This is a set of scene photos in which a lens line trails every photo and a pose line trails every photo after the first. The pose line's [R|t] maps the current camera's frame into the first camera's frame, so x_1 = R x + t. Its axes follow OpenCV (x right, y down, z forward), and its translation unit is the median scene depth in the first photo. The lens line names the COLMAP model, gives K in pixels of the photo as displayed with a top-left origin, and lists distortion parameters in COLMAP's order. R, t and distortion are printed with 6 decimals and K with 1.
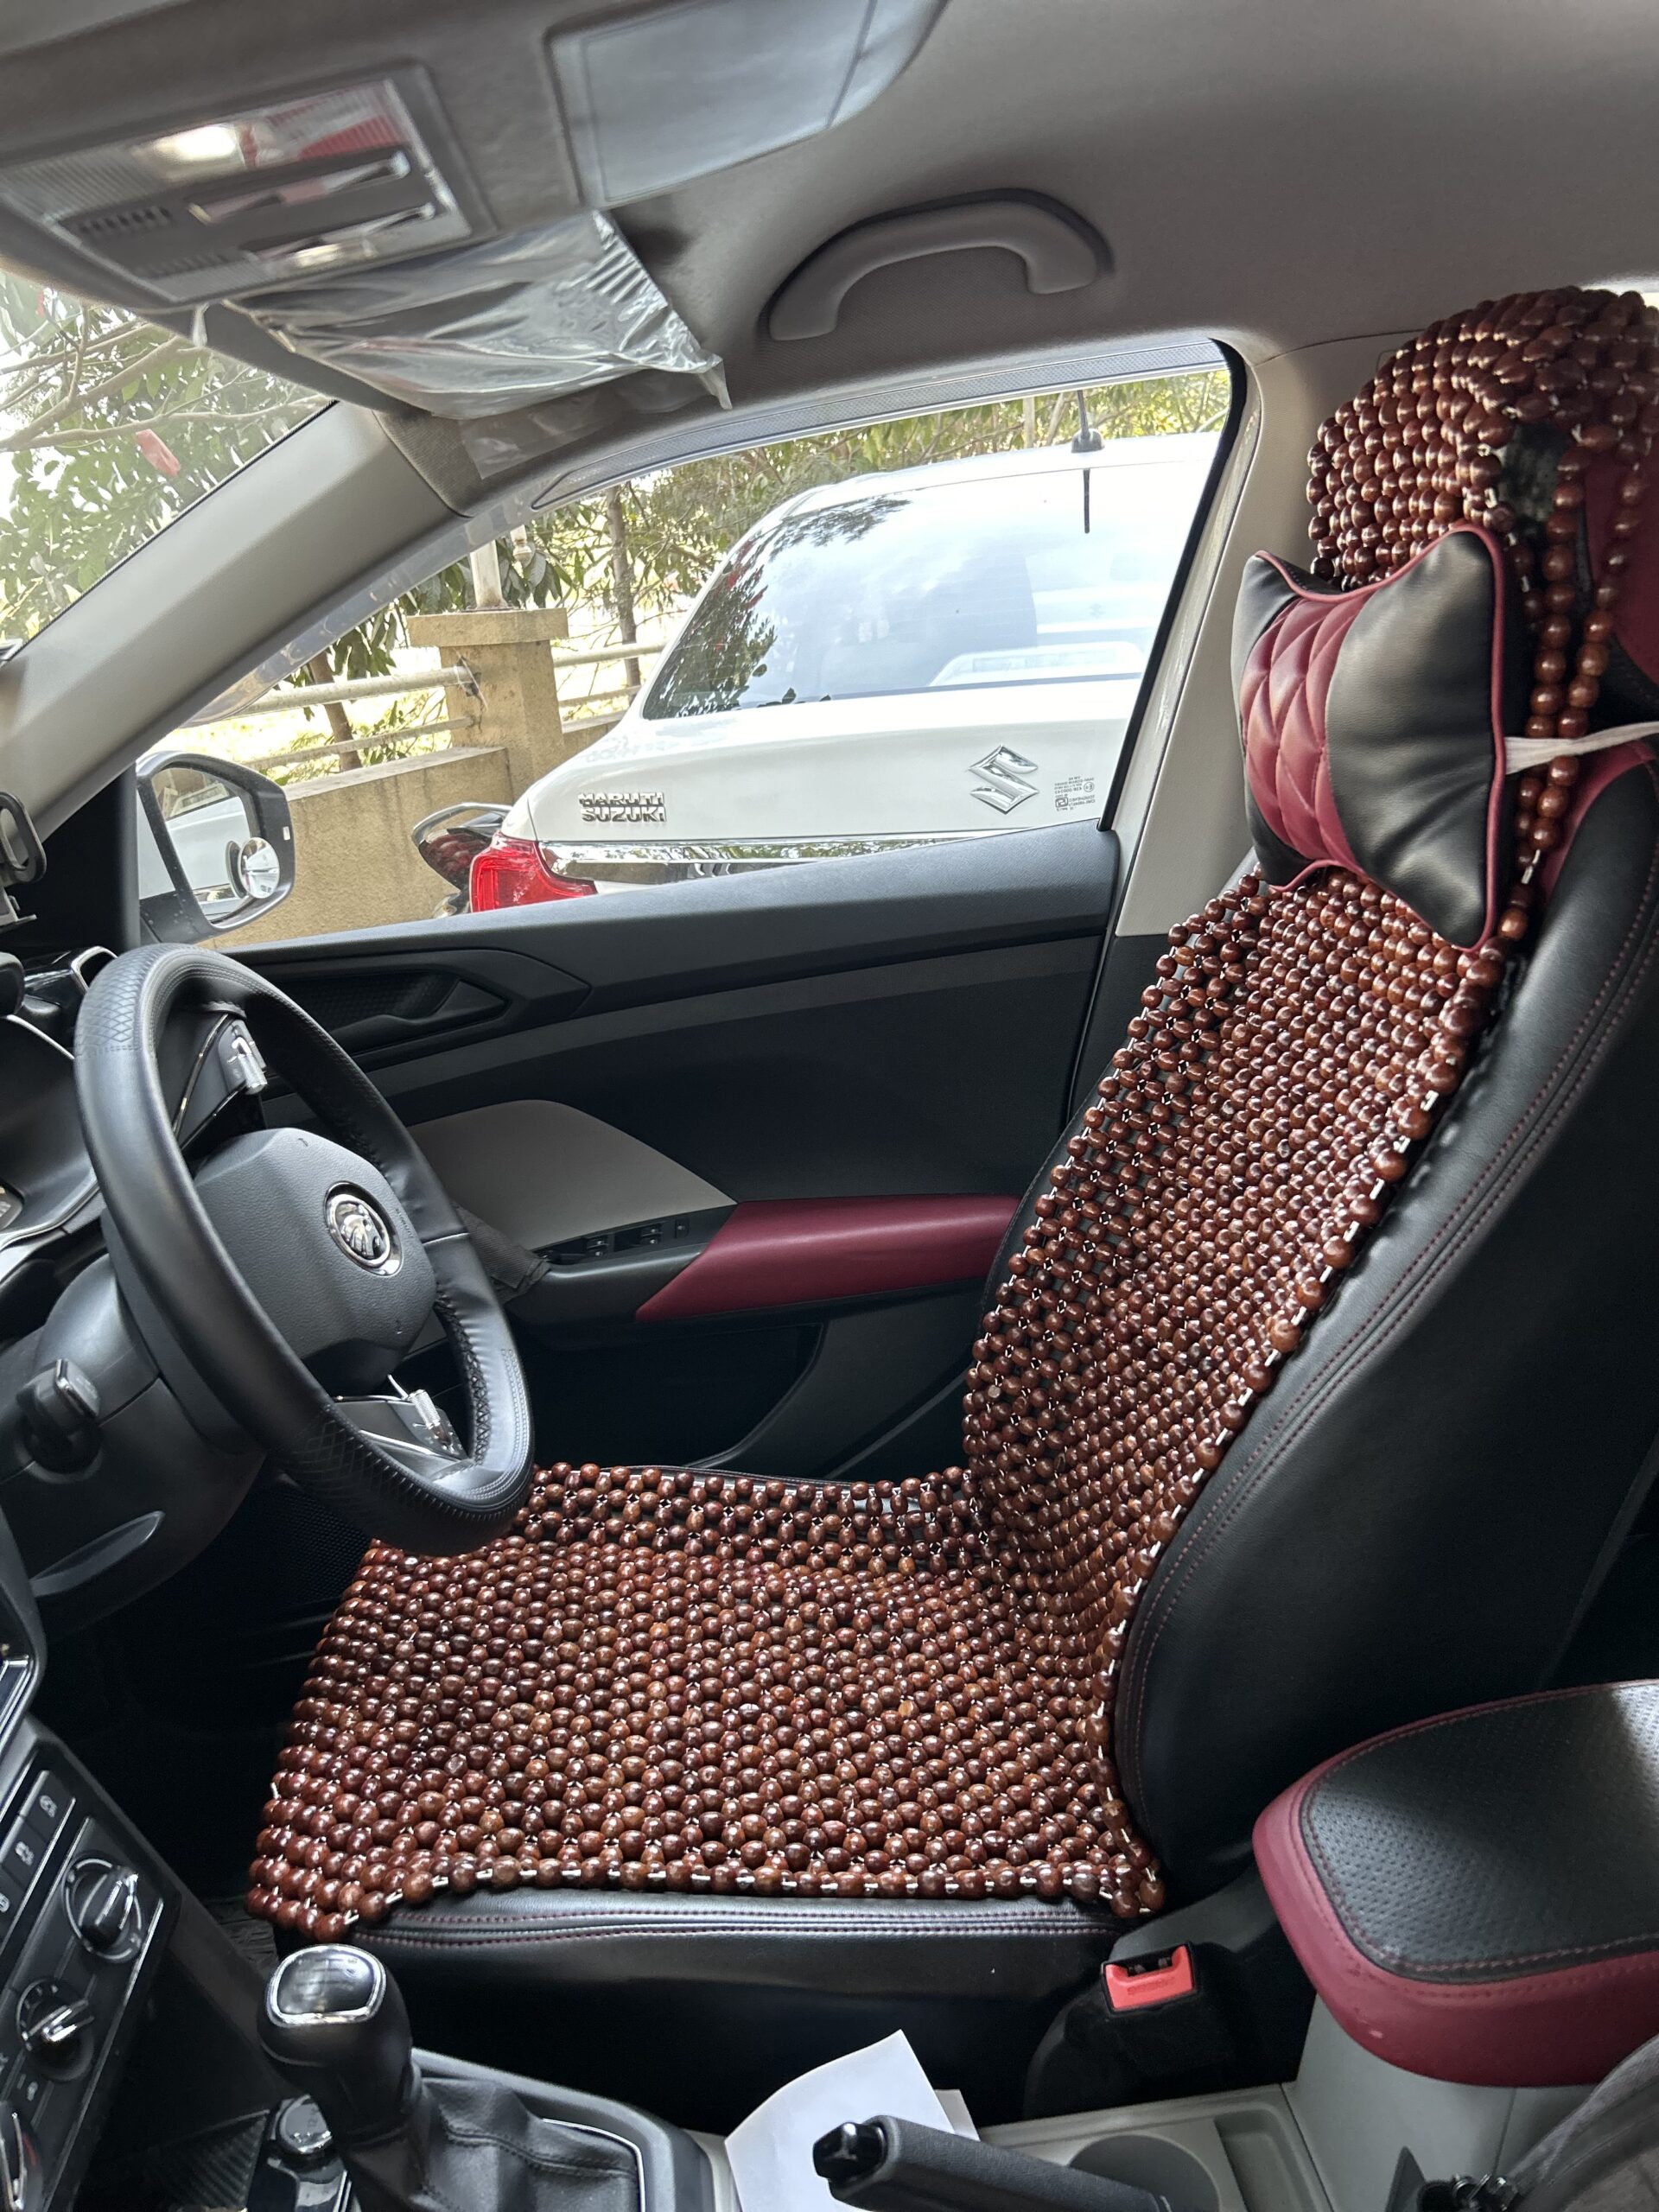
lens RADIAL K [[1742.1, 0, 823.9], [0, 1742.1, 1106.8], [0, 0, 1]] dist [0.158001, -0.276914]
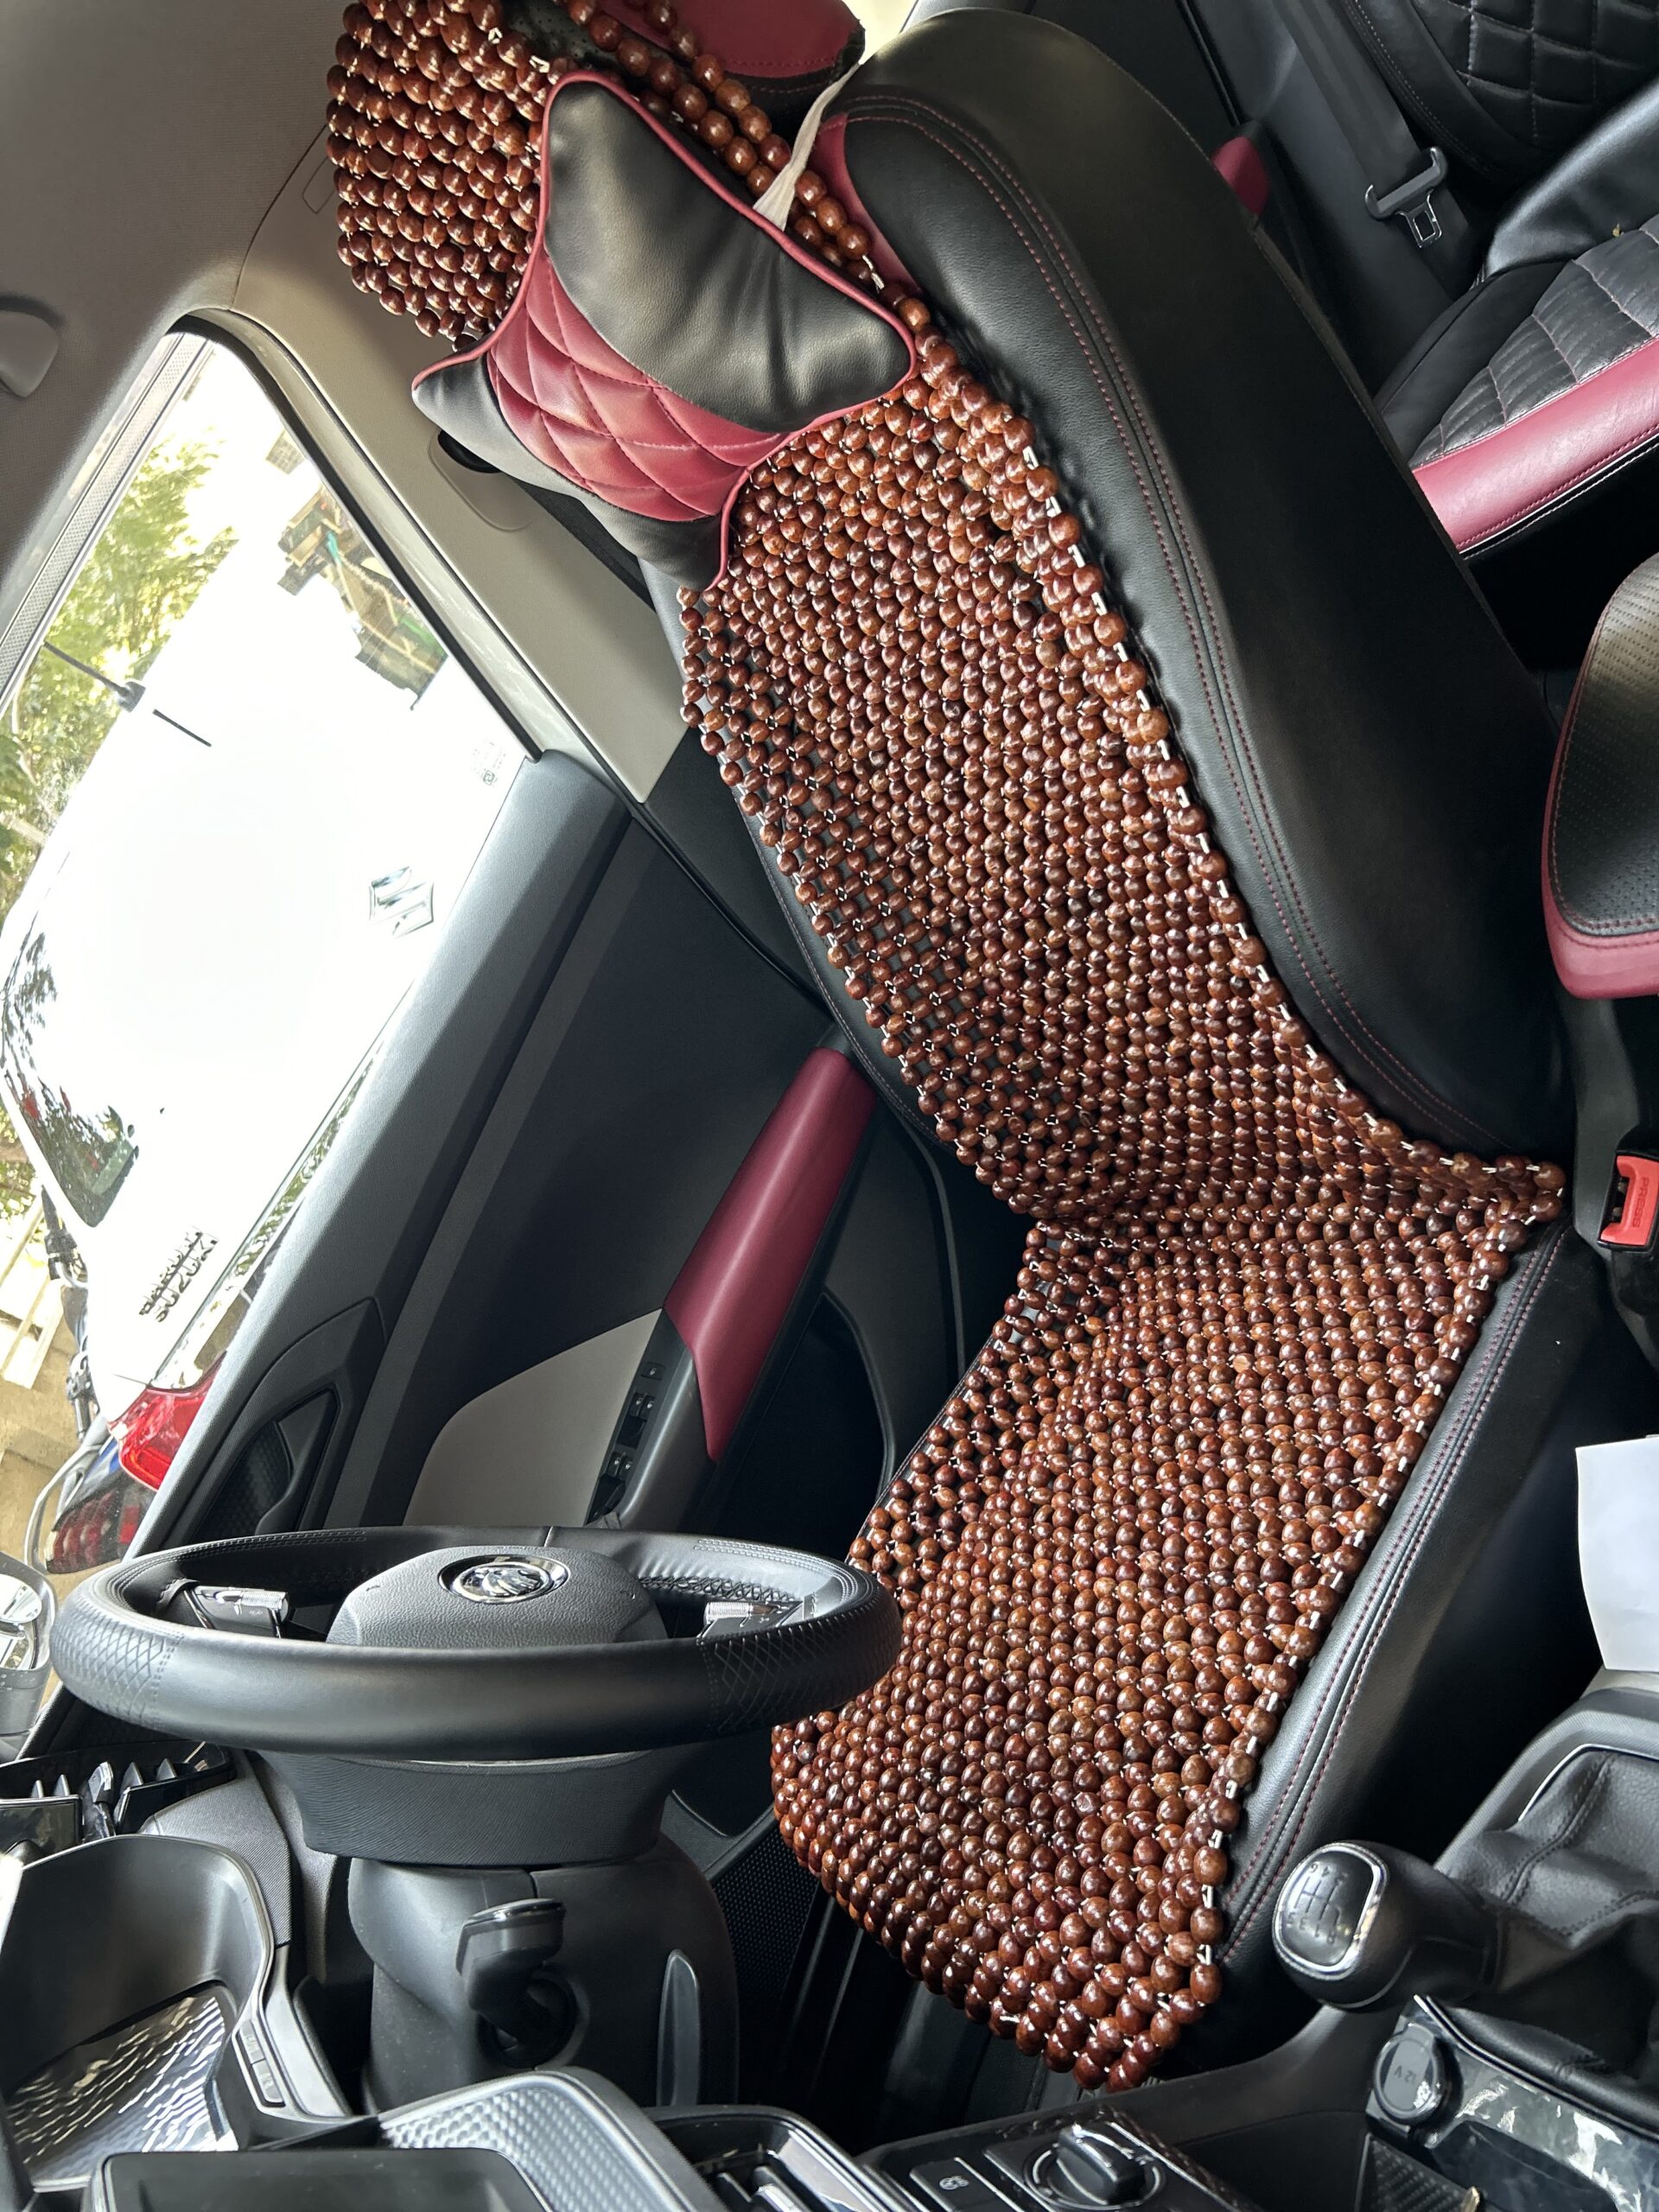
lens RADIAL K [[1742.1, 0, 823.9], [0, 1742.1, 1106.8], [0, 0, 1]] dist [0.158001, -0.276914]
pose [[0.508602, -0.822349, 0.255080, -0.194616], [0.842644, 0.536263, 0.048713, 0.033203], [-0.176849, 0.190166, 0.965692, 0.105664]]
